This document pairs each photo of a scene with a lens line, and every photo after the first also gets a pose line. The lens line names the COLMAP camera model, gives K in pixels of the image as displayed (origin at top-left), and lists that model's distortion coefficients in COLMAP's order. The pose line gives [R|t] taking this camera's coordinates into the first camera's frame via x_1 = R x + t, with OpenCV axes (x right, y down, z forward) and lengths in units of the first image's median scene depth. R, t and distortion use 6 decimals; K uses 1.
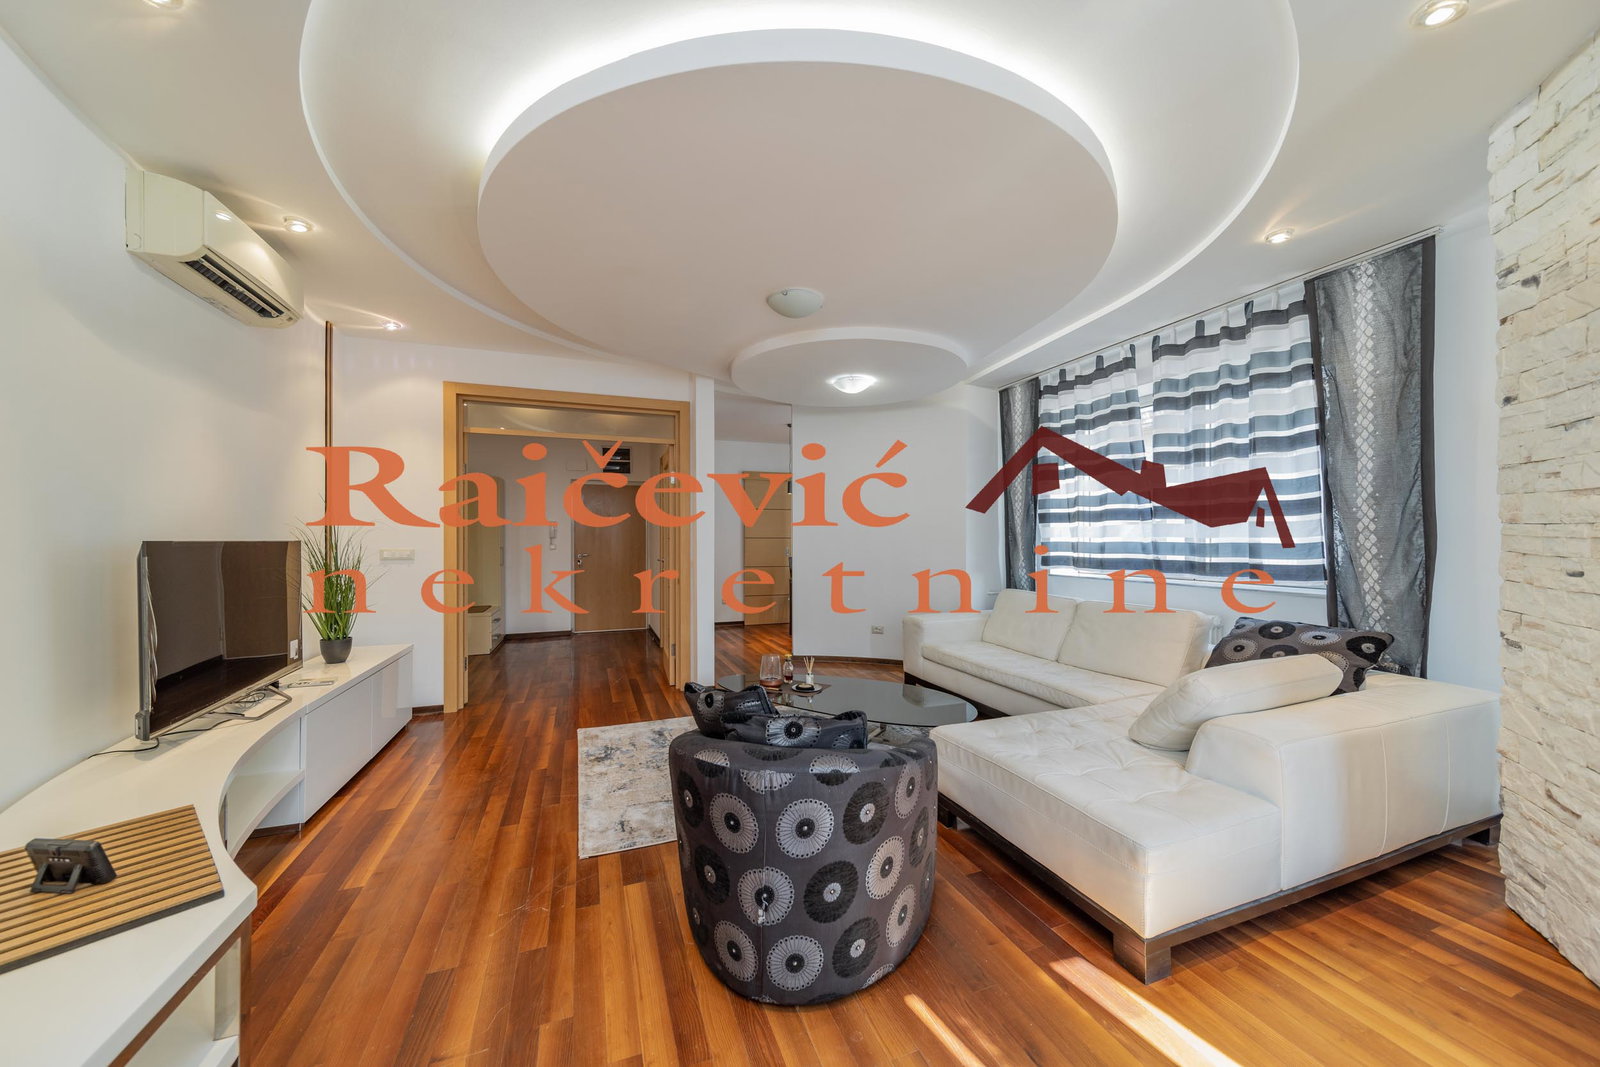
lens RADIAL K [[560.7, 0, 794.6], [0, 560.7, 540.0], [0, 0, 1]] dist [0.022922, 0.000023]
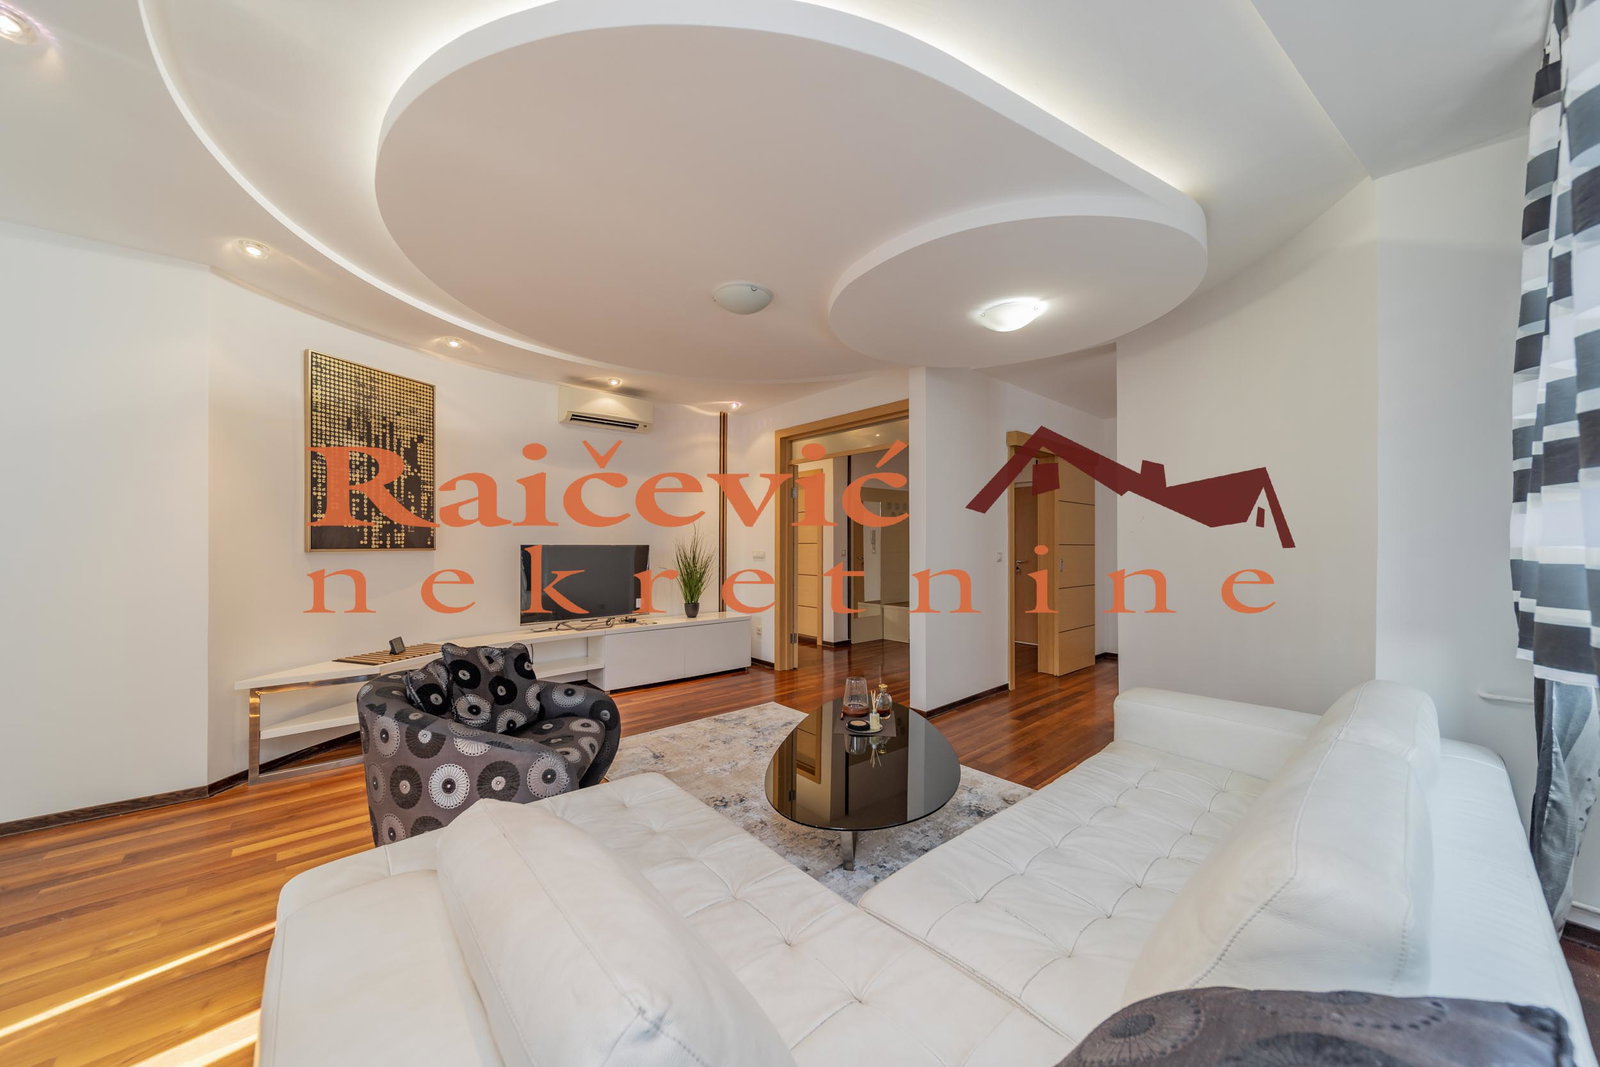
lens RADIAL K [[554.6, 0, 794.1], [0, 554.6, 537.9], [0, 0, 1]] dist [-0.000959, 0.000038]
pose [[0.345318, -0.002440, -0.938483, 0.765854], [-0.008301, 0.999950, -0.005654, -0.009697], [0.938449, 0.009743, 0.345280, 0.641035]]
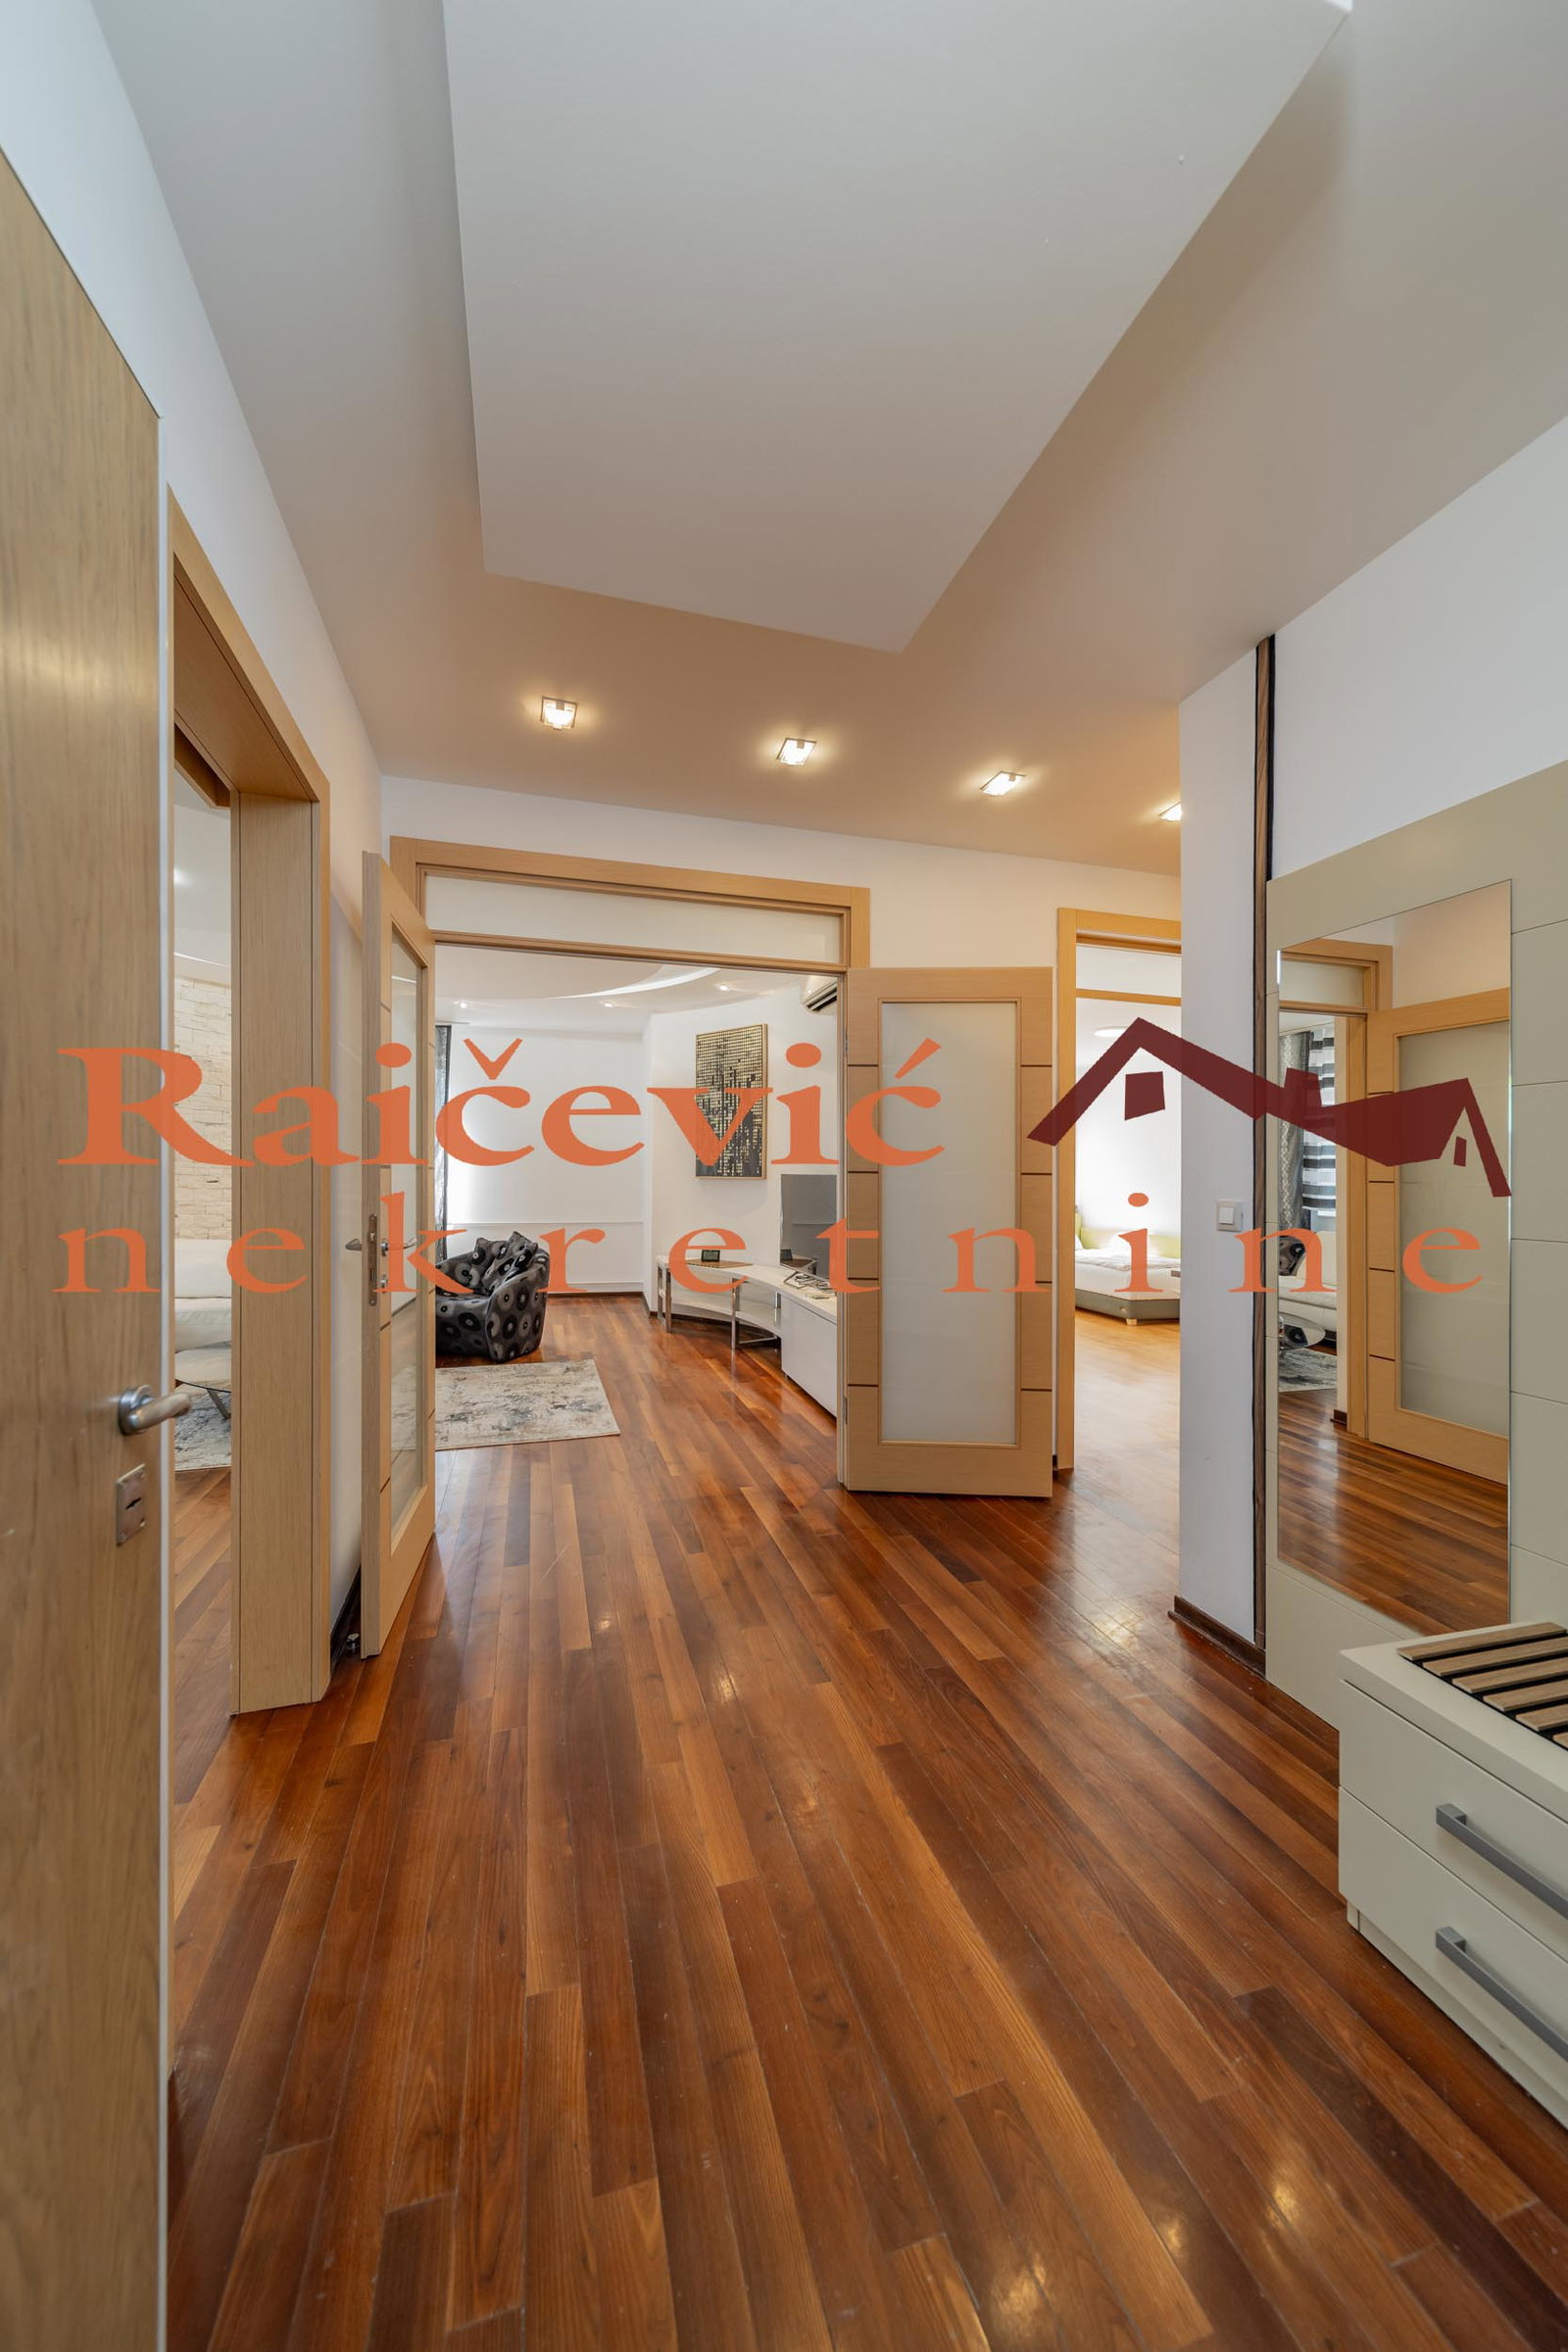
lens RADIAL K [[835.2, 0, 780.7], [0, 835.2, 1185.9], [0, 0, 1]] dist [-0.000623, -0.000078]
pose [[-0.997135, -0.008666, 0.075149, -0.683734], [-0.007357, 0.999817, 0.017686, -0.002363], [-0.075288, 0.017083, -0.997015, 2.102786]]
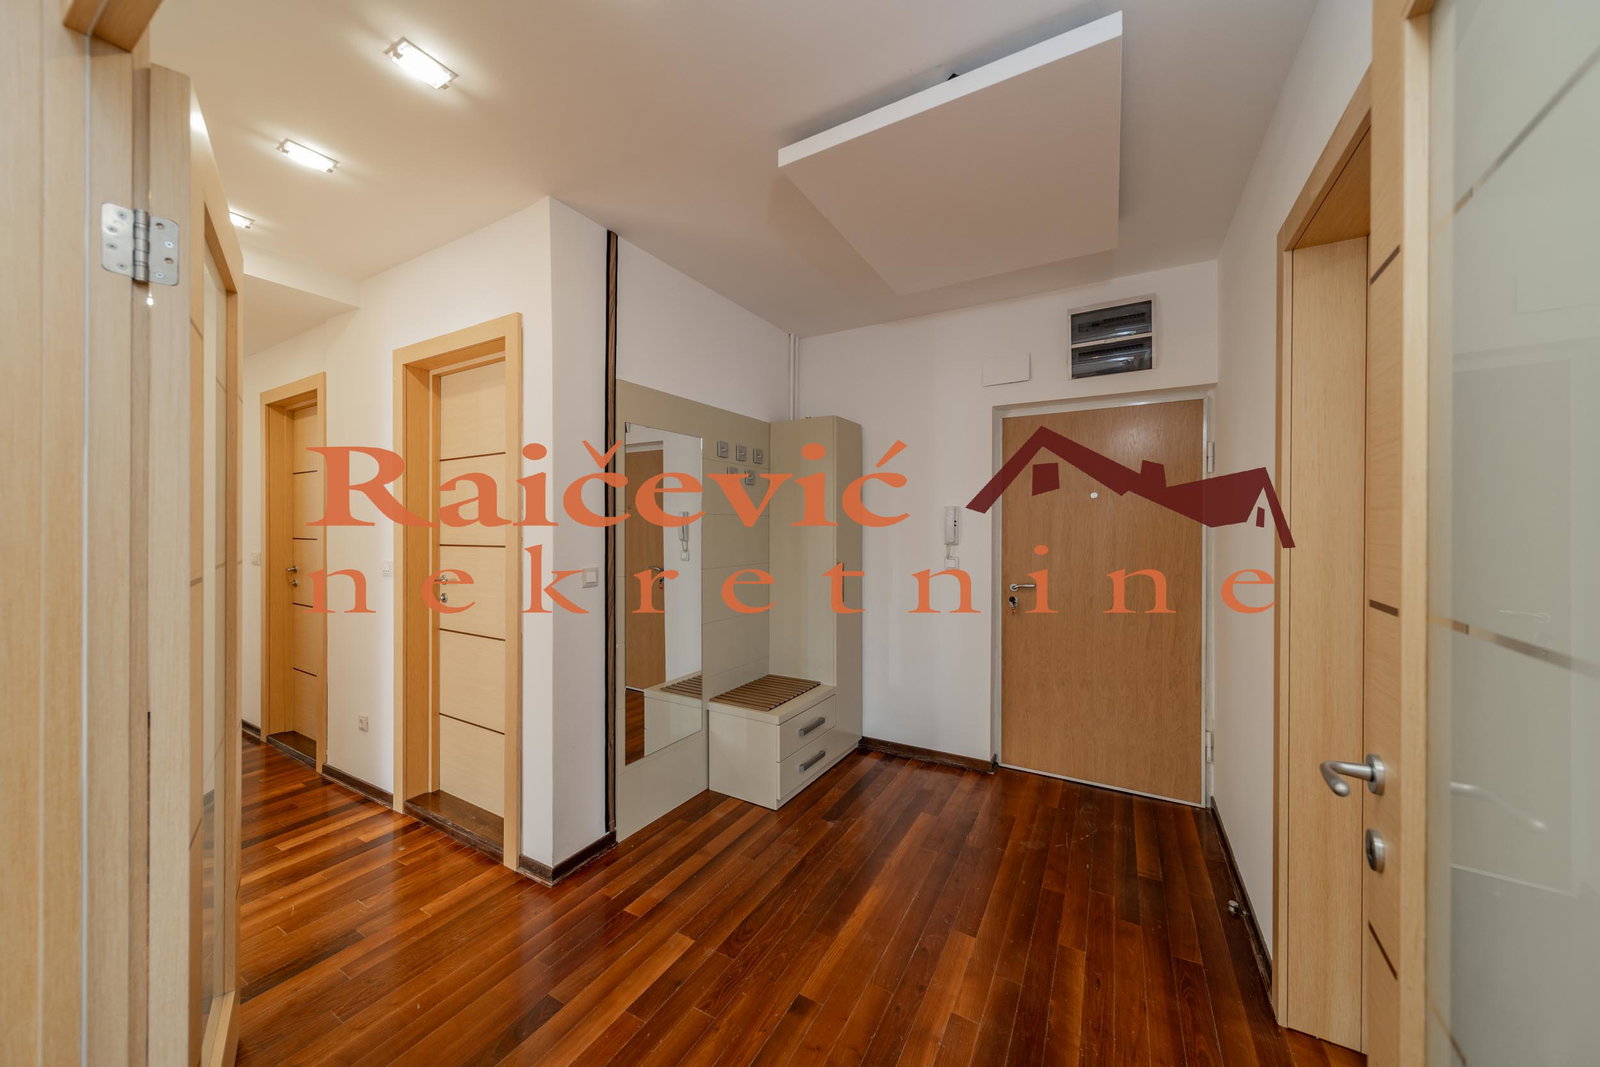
lens RADIAL K [[550.3, 0, 799.3], [0, 550.3, 526.3], [0, 0, 1]] dist [0.001068, 0.000066]
pose [[0.634736, -0.001568, -0.772728, -0.332905], [-0.004880, 0.999970, -0.006038, -0.027188], [0.772714, 0.007603, 0.634709, 1.248307]]
